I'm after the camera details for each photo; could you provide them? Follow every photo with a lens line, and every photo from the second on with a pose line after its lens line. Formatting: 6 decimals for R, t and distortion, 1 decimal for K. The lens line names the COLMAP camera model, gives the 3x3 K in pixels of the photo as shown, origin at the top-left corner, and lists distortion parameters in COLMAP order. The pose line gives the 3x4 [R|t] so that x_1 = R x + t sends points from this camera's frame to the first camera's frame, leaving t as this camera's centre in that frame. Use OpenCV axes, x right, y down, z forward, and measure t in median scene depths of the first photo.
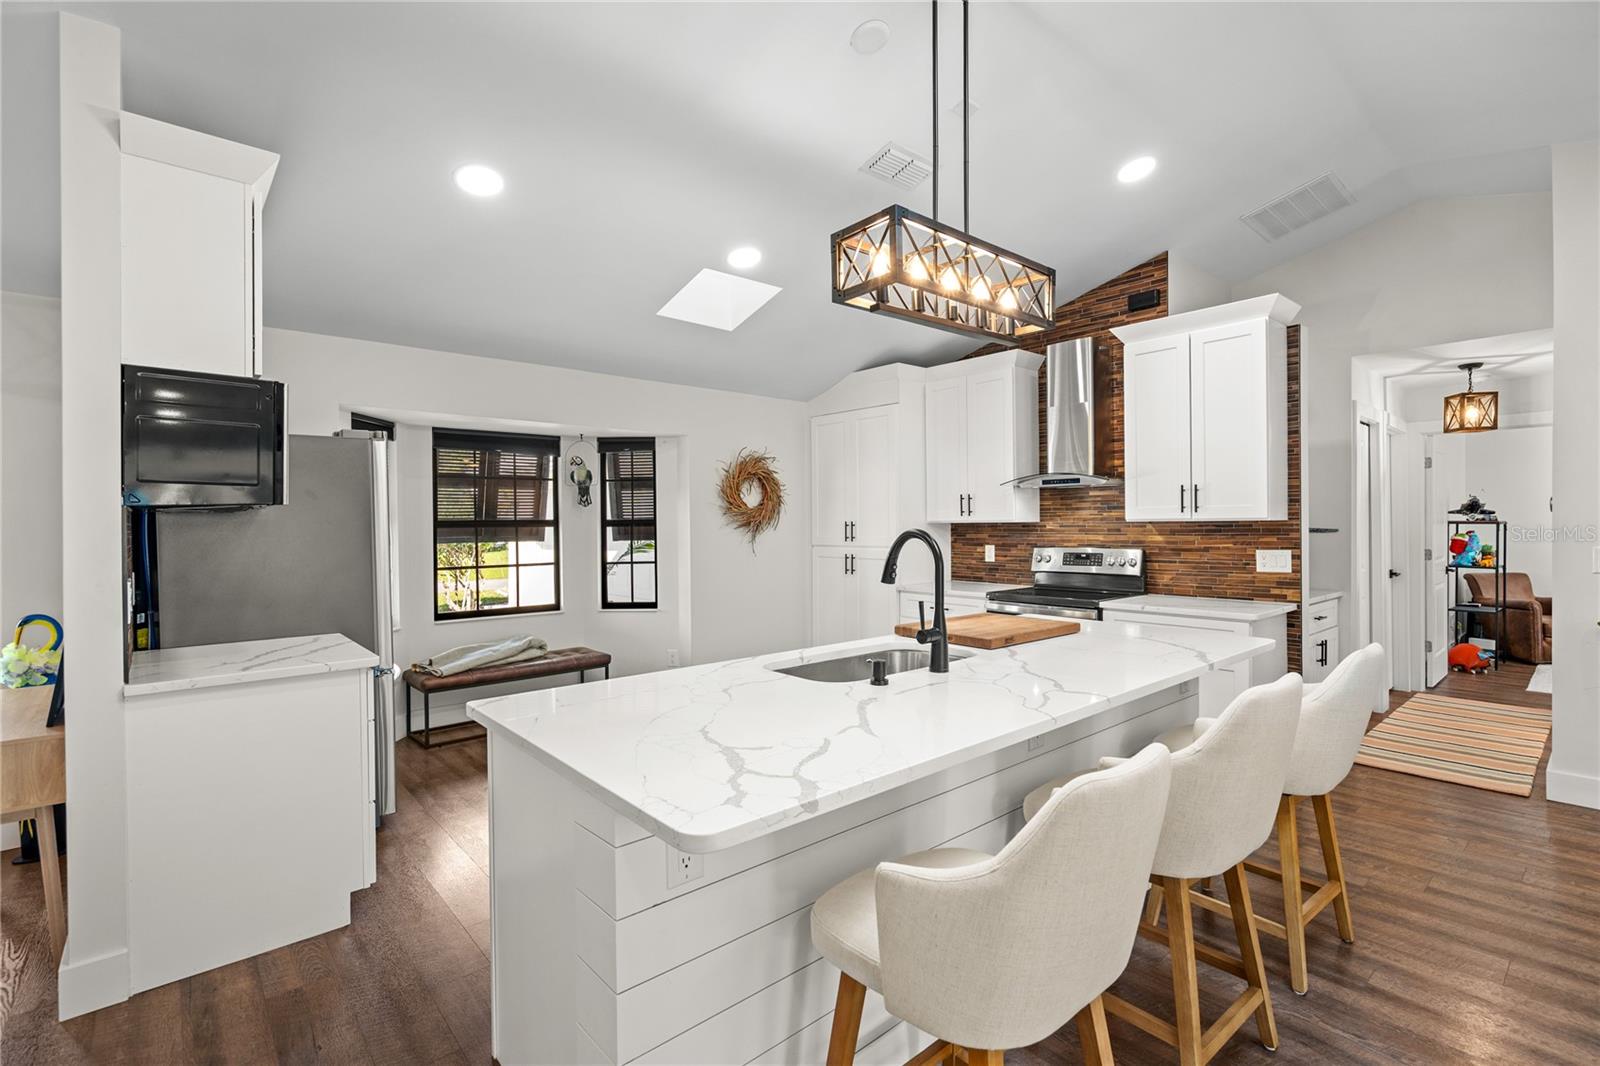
lens RADIAL K [[731.3, 0, 800.0], [0, 731.3, 530.1], [0, 0, 1]] dist [-0.004756, 0.002361]
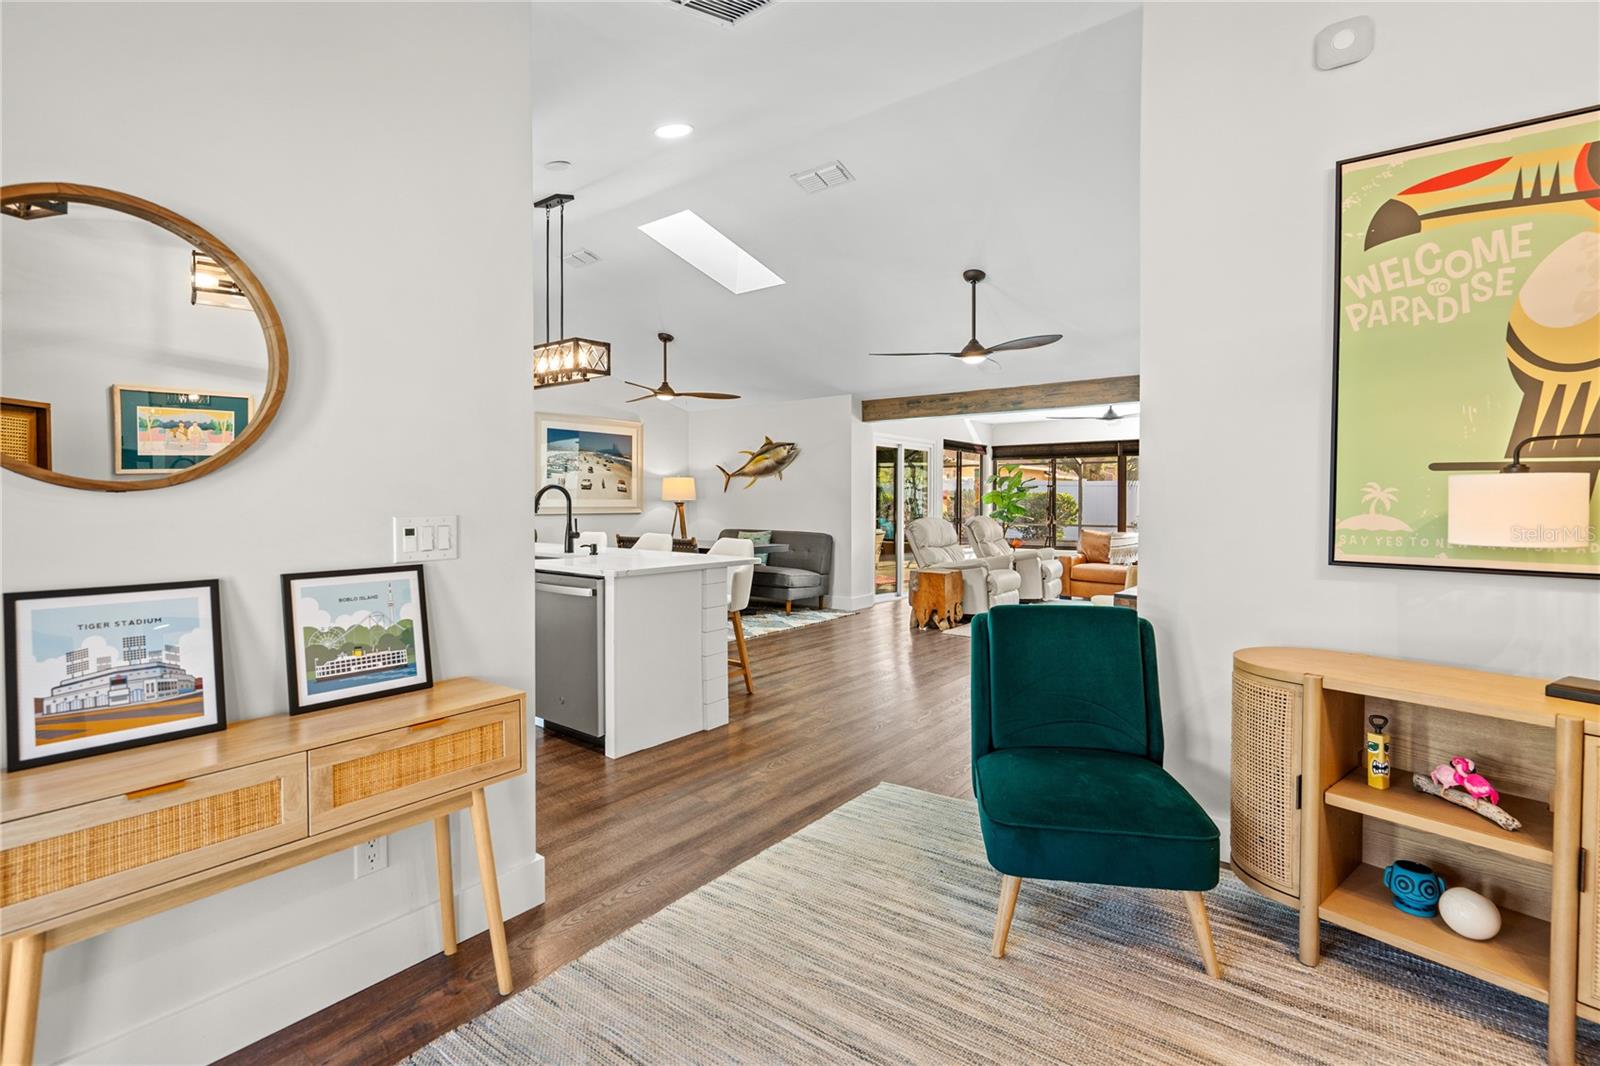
lens RADIAL K [[731.3, 0, 799.7], [0, 731.3, 506.5], [0, 0, 1]] dist [-0.004756, 0.002361]
pose [[-0.195552, -0.003225, 0.980688, -0.817277], [0.008754, 0.999949, 0.005034, 0.024819], [-0.980654, 0.009569, -0.195514, 0.324045]]
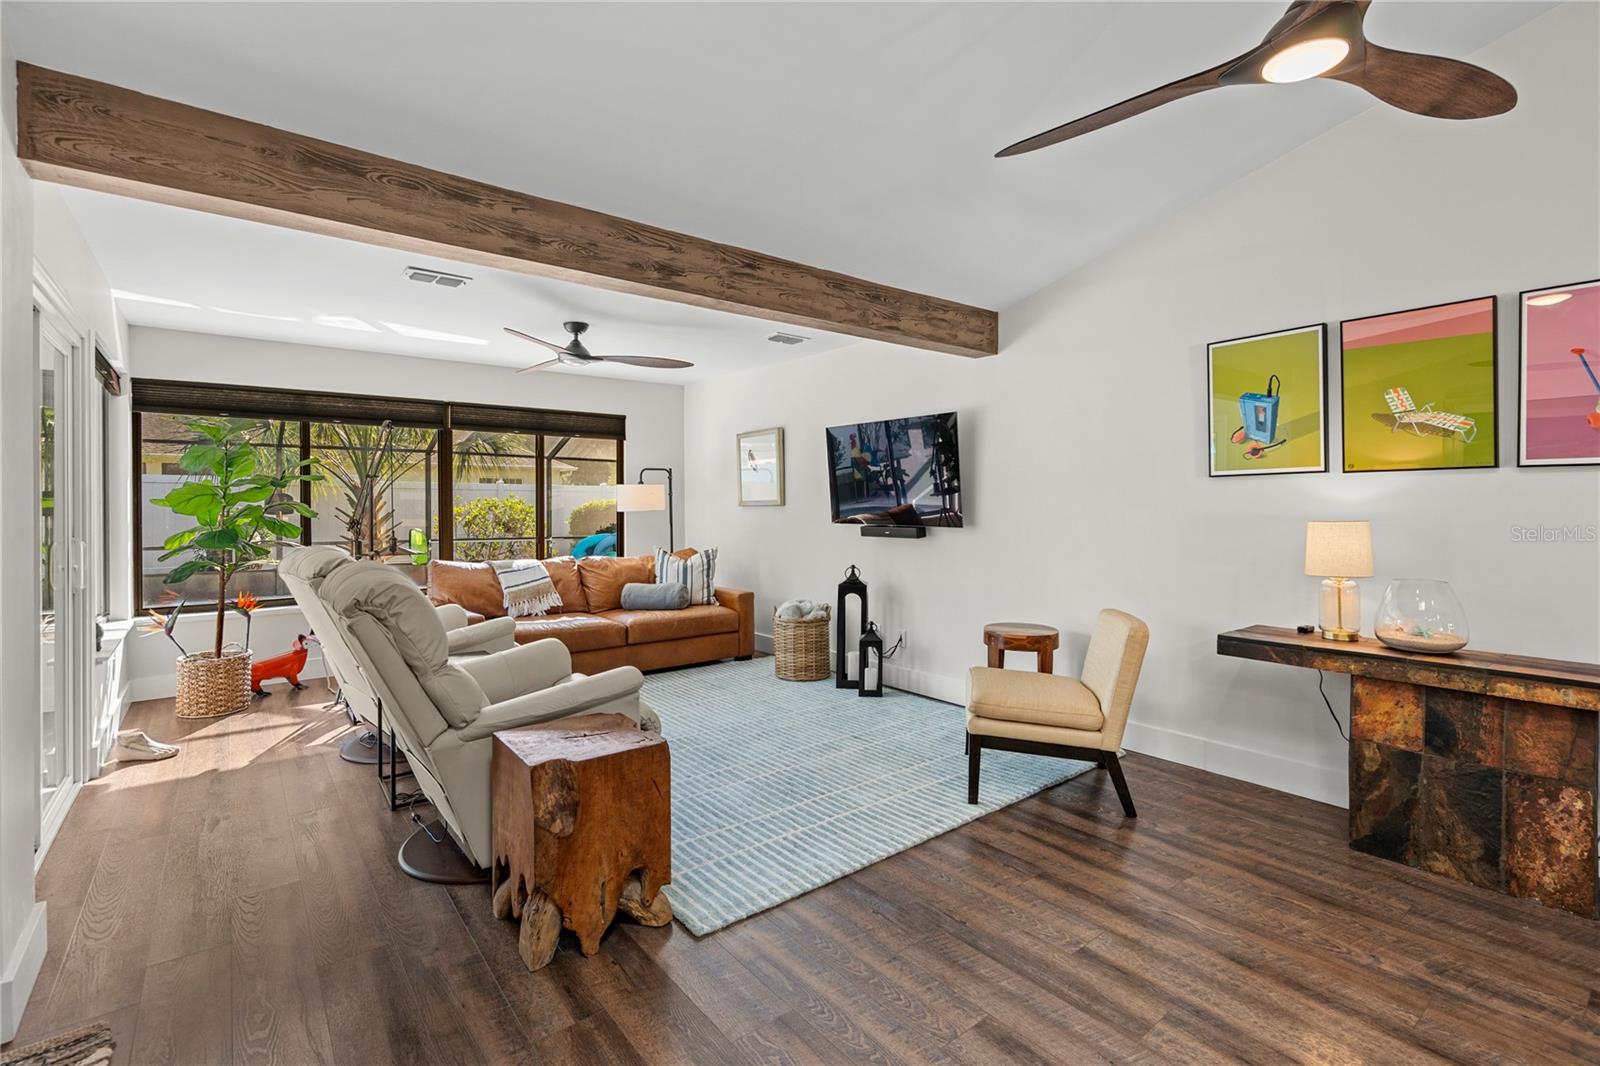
lens RADIAL K [[731.3, 0, 804.7], [0, 731.3, 507.0], [0, 0, 1]] dist [-0.004756, 0.002361]
pose [[-0.998990, 0.006851, 0.044413, 0.318490], [0.007531, 0.999857, 0.015171, 0.016279], [-0.044303, 0.015490, -0.998898, 0.215238]]
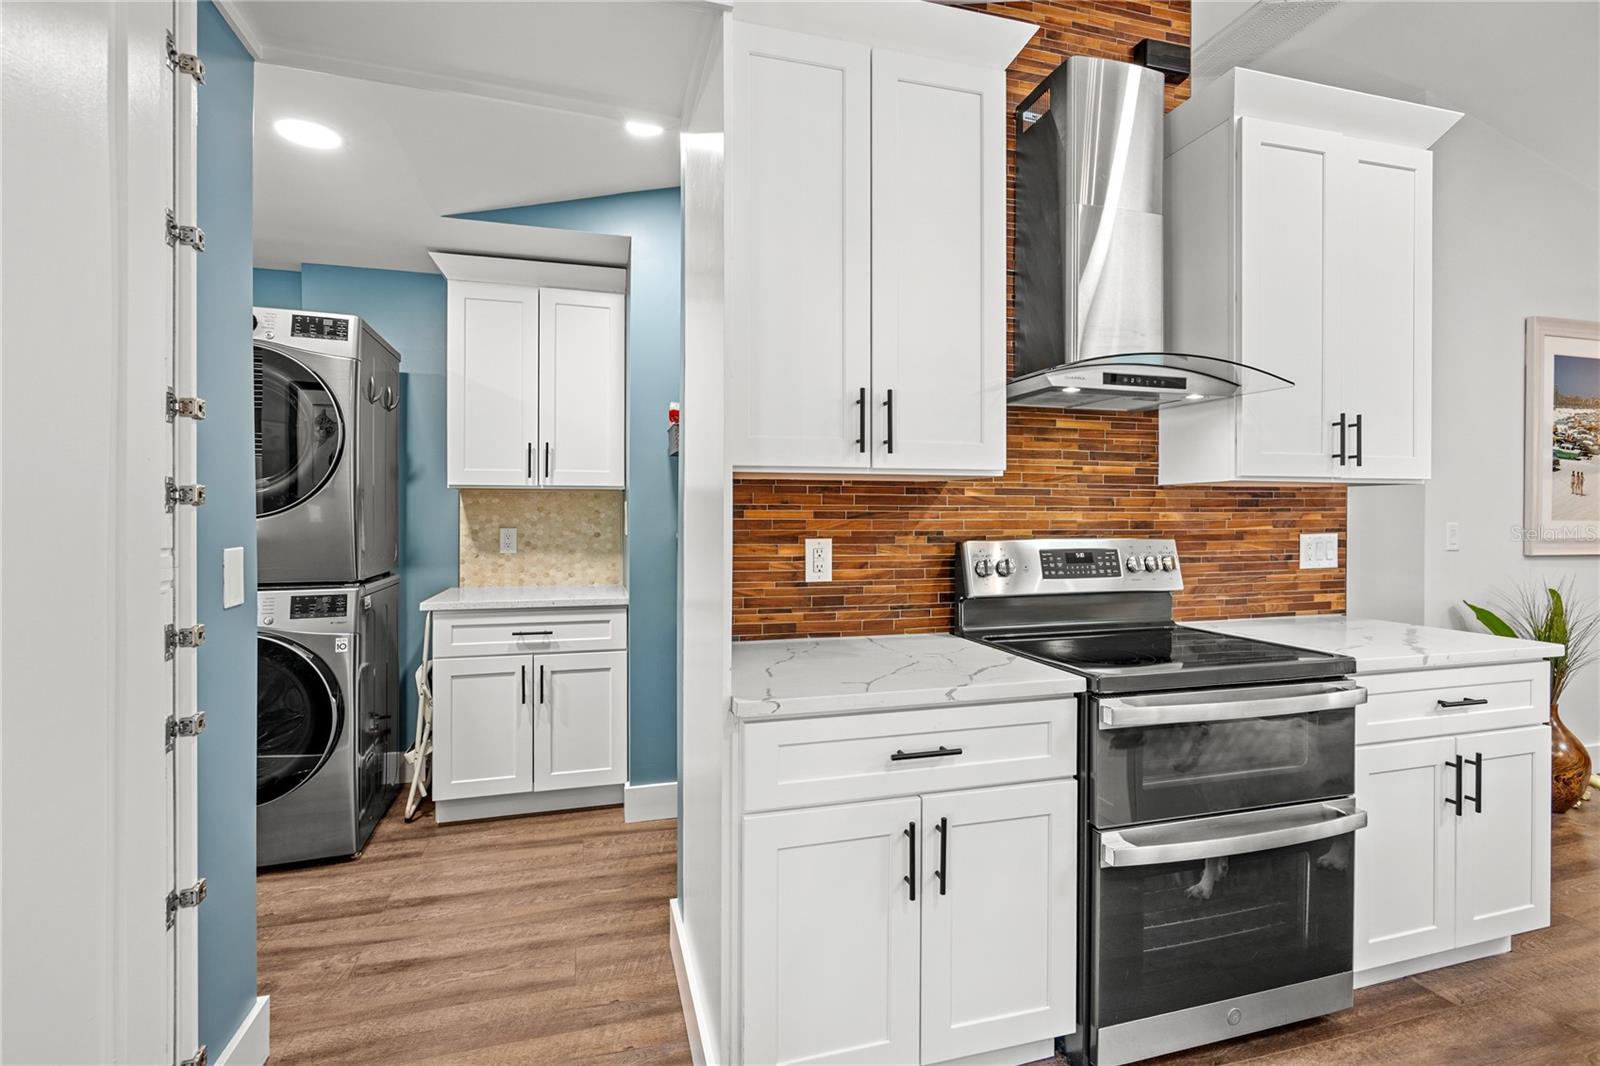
lens RADIAL K [[731.3, 0, 790.9], [0, 731.3, 518.0], [0, 0, 1]] dist [-0.004756, 0.002361]
pose [[0.422376, 0.006508, 0.906397, -0.097412], [0.003579, 0.999954, -0.008848, 0.013536], [-0.906414, 0.006981, 0.422334, 0.884612]]
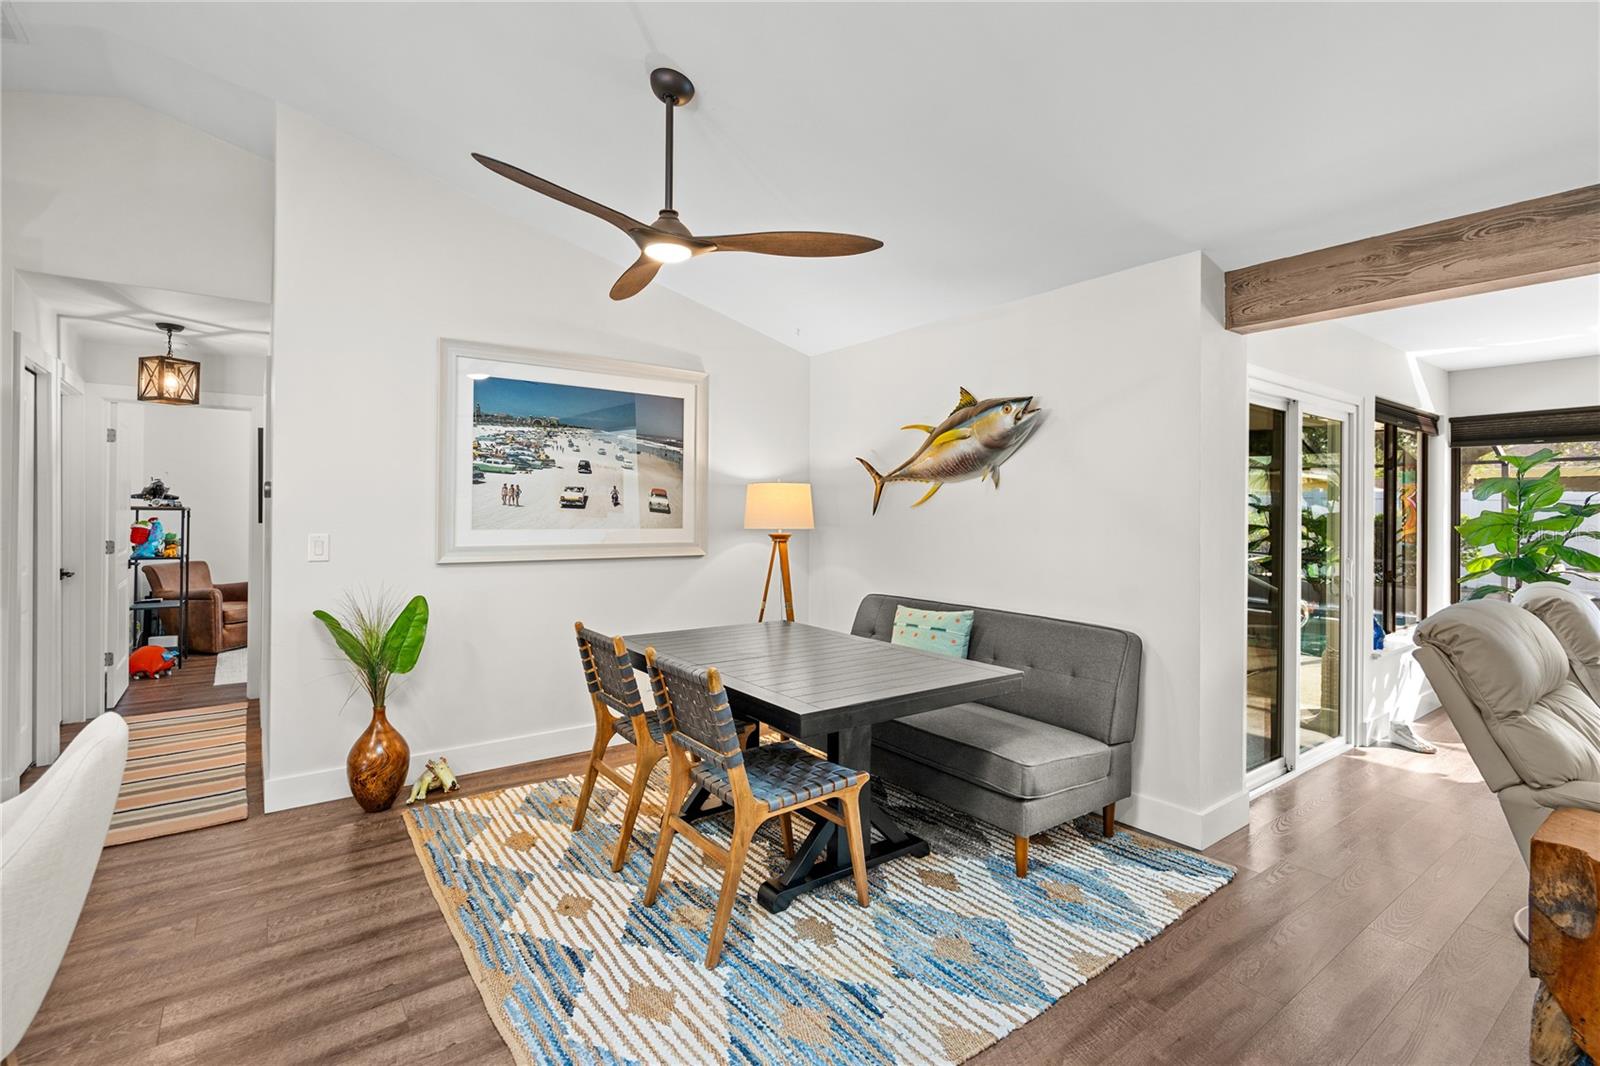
lens RADIAL K [[731.3, 0, 809.9], [0, 731.3, 504.5], [0, 0, 1]] dist [-0.004756, 0.002361]
pose [[0.071838, 0.015049, 0.997303, 0.107343], [0.001491, 0.999883, -0.015195, -0.000708], [-0.997415, 0.002578, 0.071807, 0.169922]]
